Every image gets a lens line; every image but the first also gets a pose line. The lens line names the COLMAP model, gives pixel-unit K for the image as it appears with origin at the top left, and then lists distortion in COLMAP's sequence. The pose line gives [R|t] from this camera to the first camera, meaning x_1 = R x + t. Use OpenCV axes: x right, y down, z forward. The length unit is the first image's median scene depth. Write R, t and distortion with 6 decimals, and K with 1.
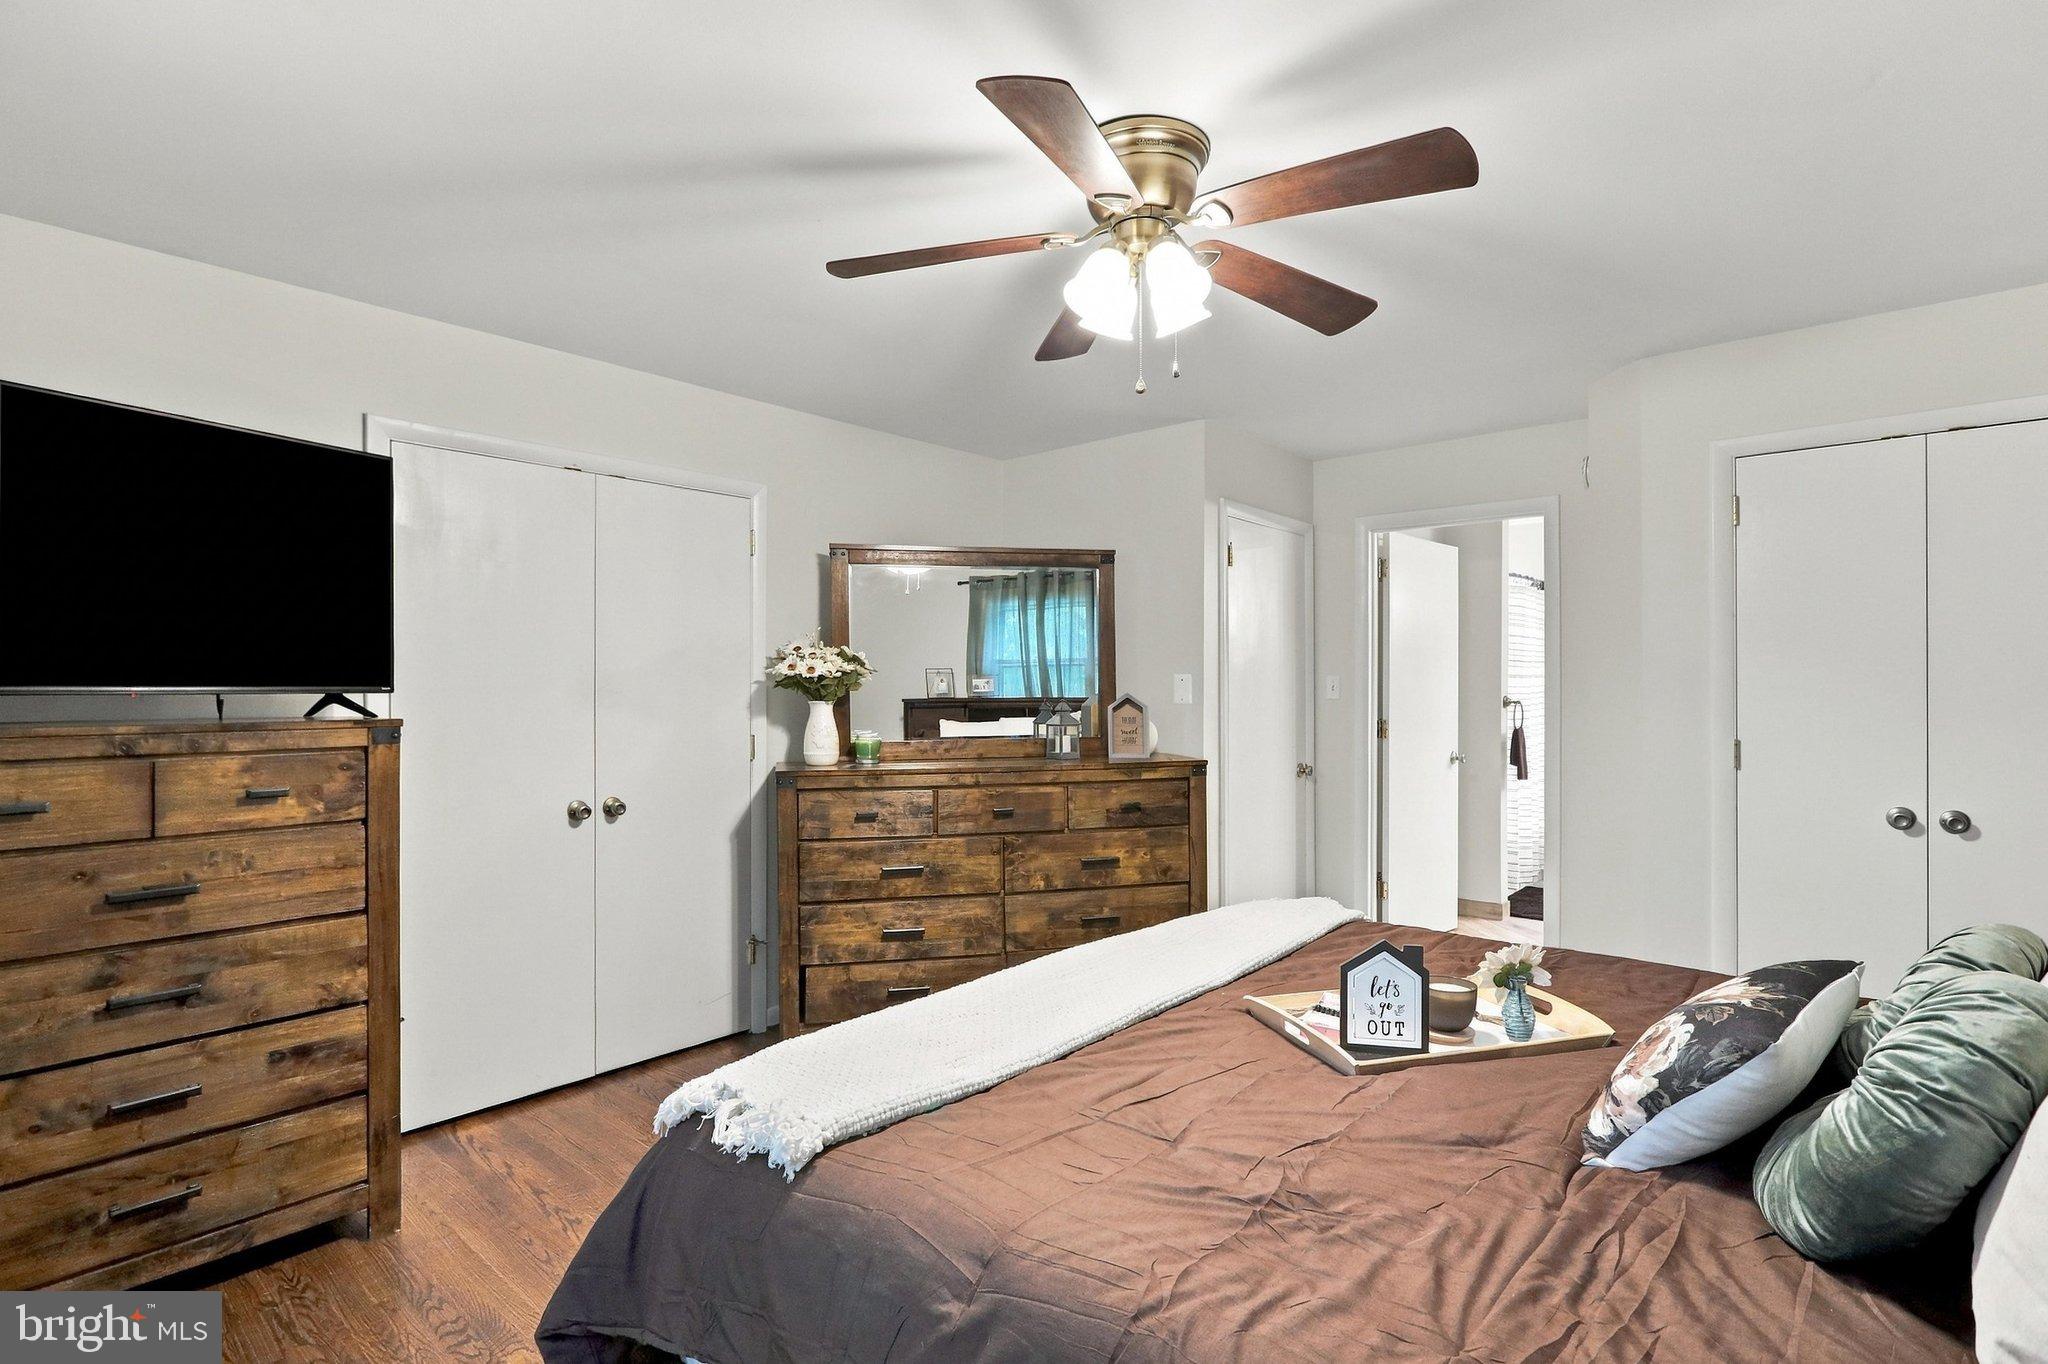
lens RADIAL K [[977.6, 0, 1029.6], [0, 977.6, 687.8], [0, 0, 1]] dist [0.001380, 0.000072]
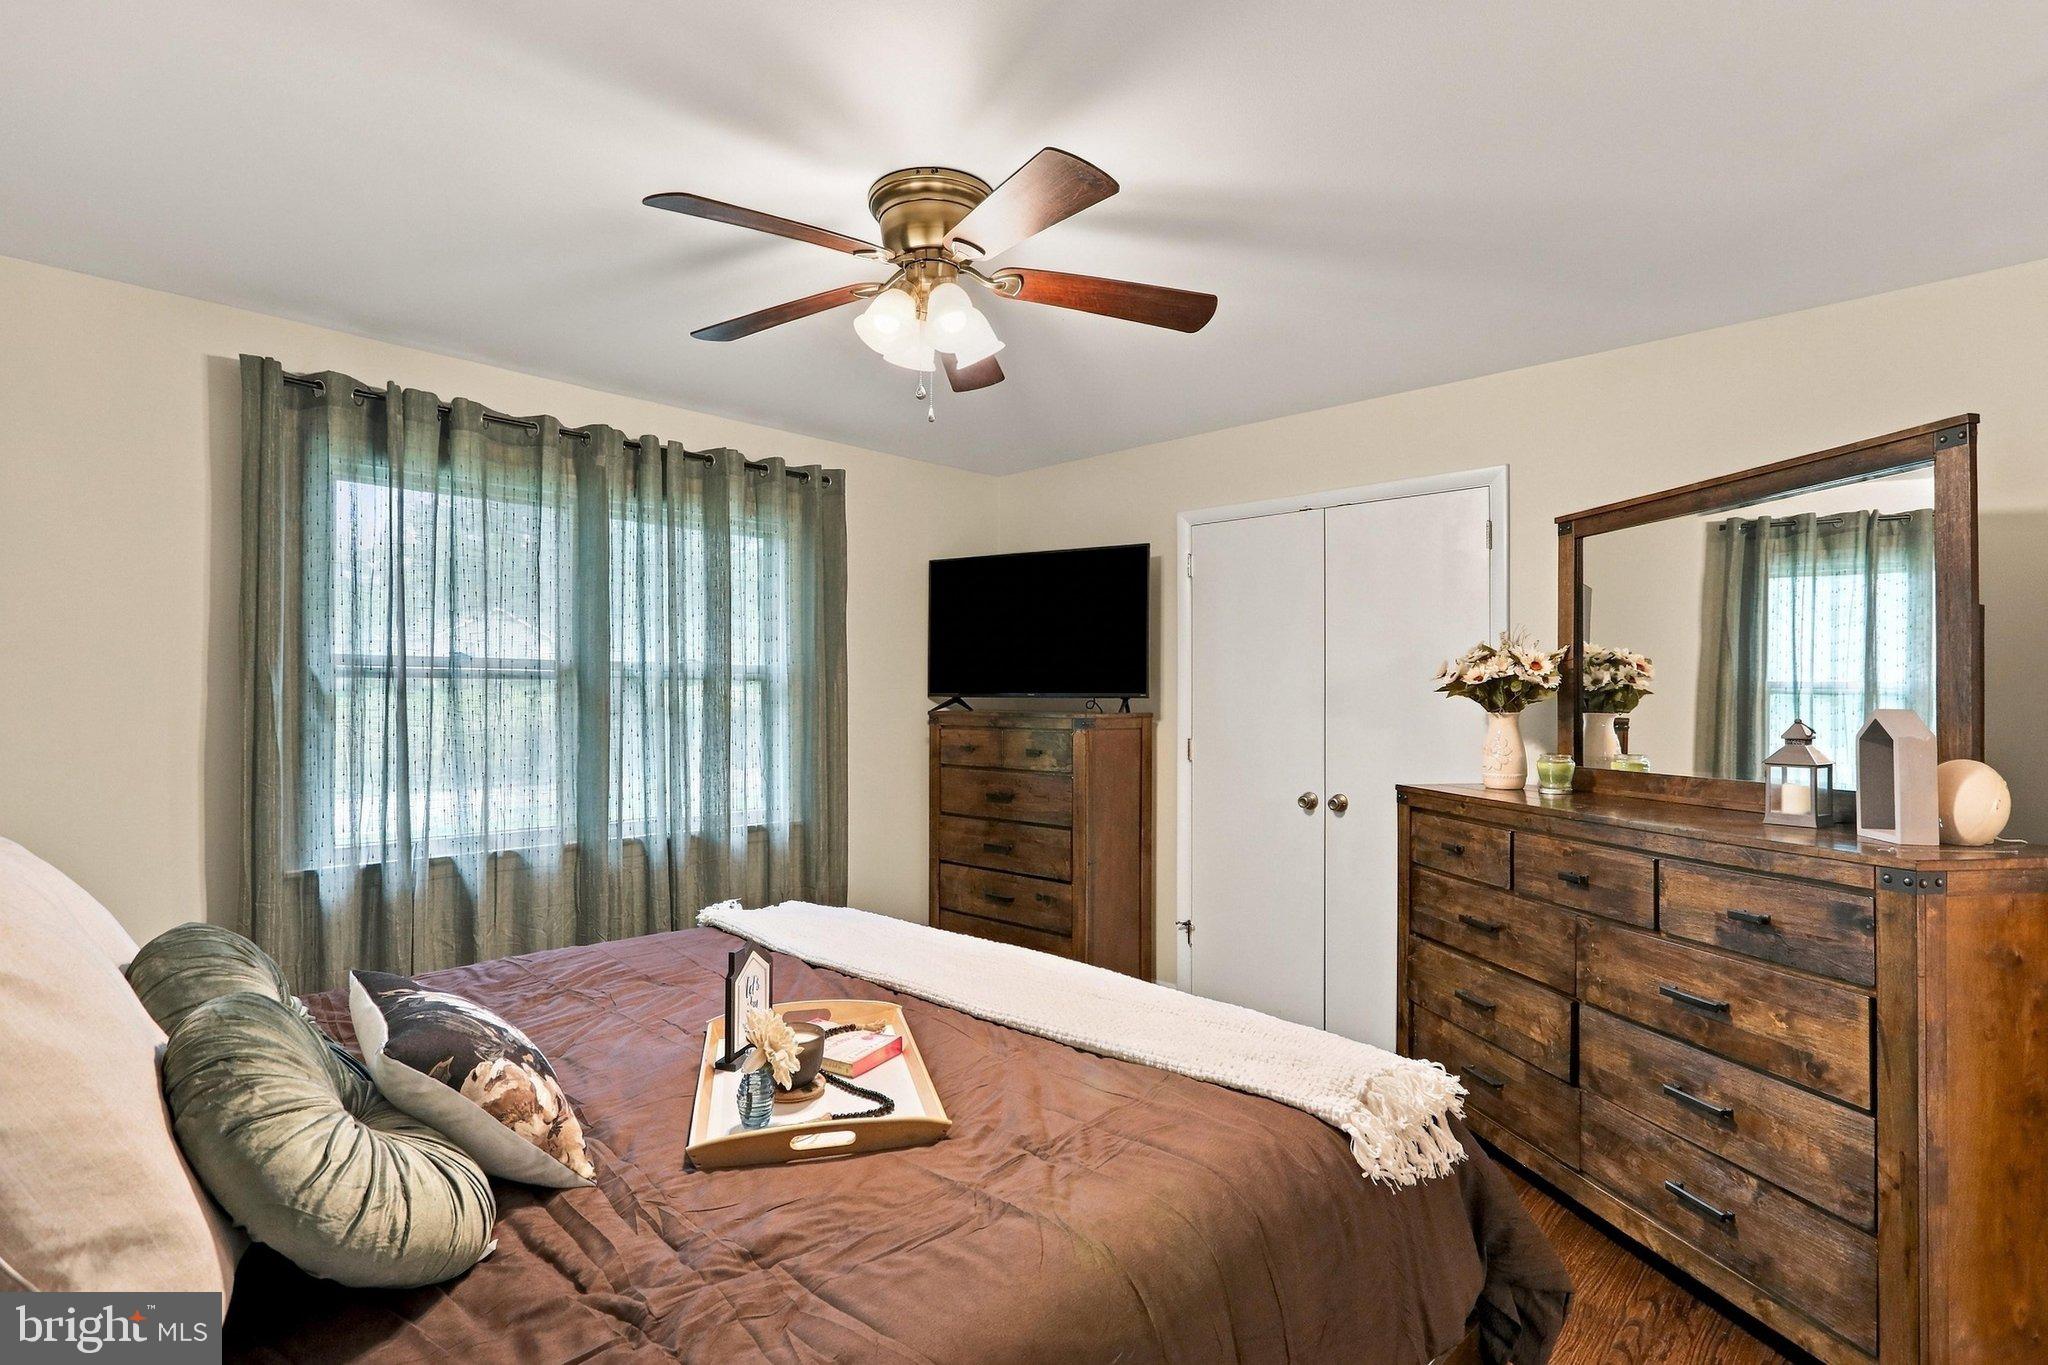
lens RADIAL K [[977.6, 0, 1029.6], [0, 977.6, 688.3], [0, 0, 1]] dist [0.001380, 0.000072]
pose [[-0.021849, -0.009664, -0.999715, 0.908500], [-0.005080, 0.999941, -0.009555, 0.005105], [0.999748, 0.004870, -0.021897, 0.873615]]
